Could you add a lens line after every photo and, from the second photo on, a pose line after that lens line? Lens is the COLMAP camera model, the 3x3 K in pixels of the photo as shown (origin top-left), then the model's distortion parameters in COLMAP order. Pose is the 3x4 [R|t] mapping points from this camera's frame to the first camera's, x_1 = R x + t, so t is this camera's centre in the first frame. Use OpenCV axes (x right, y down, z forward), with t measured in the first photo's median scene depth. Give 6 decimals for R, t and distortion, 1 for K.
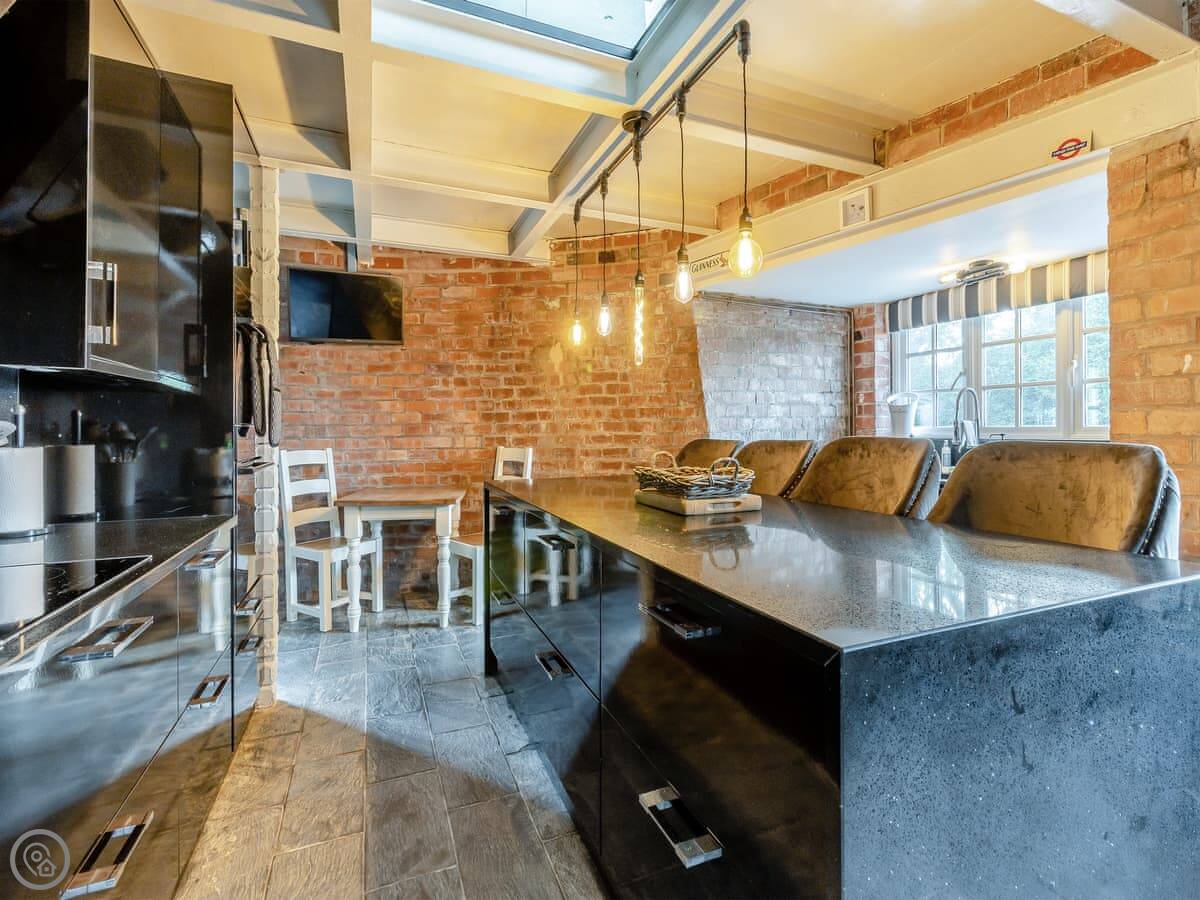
lens RADIAL K [[563.7, 0, 604.8], [0, 563.7, 423.8], [0, 0, 1]] dist [-0.002751, -0.000376]
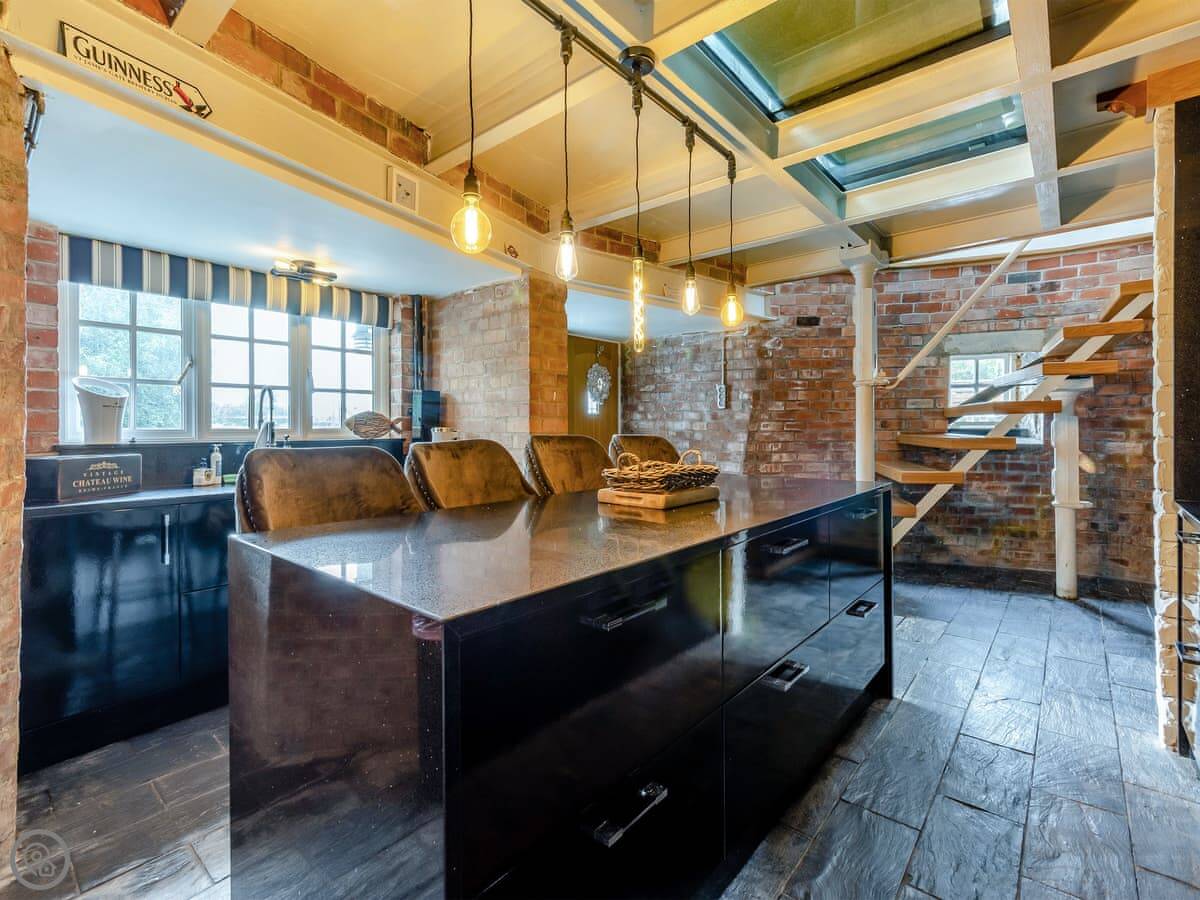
lens RADIAL K [[563.7, 0, 604.8], [0, 563.7, 423.8], [0, 0, 1]] dist [-0.002751, -0.000376]
pose [[-0.459580, 0.010671, 0.888072, -0.448088], [-0.008547, 0.999828, -0.016437, 0.010299], [-0.888095, -0.015145, -0.459410, 0.967555]]
